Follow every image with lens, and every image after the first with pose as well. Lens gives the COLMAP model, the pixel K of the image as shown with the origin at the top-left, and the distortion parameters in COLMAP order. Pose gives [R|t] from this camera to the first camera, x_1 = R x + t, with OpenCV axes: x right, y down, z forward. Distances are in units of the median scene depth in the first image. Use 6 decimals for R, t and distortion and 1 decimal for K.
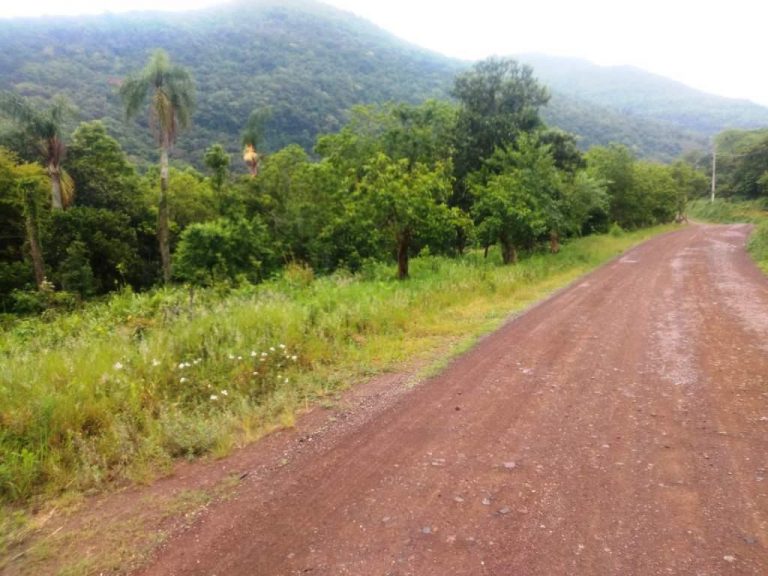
lens RADIAL K [[604.2, 0, 381.6], [0, 604.2, 287.8], [0, 0, 1]] dist [0.023125, -0.057363]
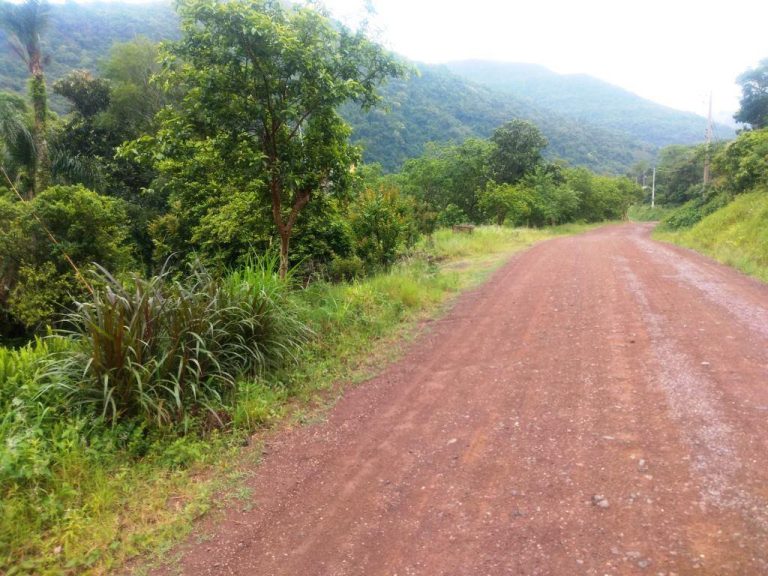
lens RADIAL K [[604.2, 0, 387.0], [0, 604.2, 289.6], [0, 0, 1]] dist [0.023125, -0.057363]
pose [[0.997057, 0.011806, 0.075751, -0.080254], [-0.011927, 0.999928, 0.001150, 0.029114], [-0.075732, -0.002050, 0.997126, -0.184167]]
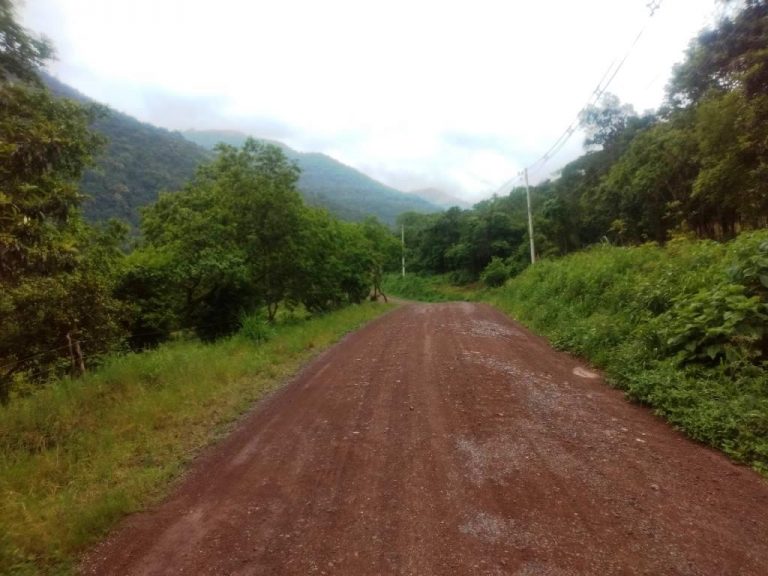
lens RADIAL K [[604.2, 0, 386.7], [0, 604.2, 289.4], [0, 0, 1]] dist [0.023125, -0.057363]
pose [[0.885384, 0.003926, 0.464843, 0.089145], [0.052109, 0.992824, -0.107637, -0.022505], [-0.461930, 0.119523, 0.878826, 0.192222]]
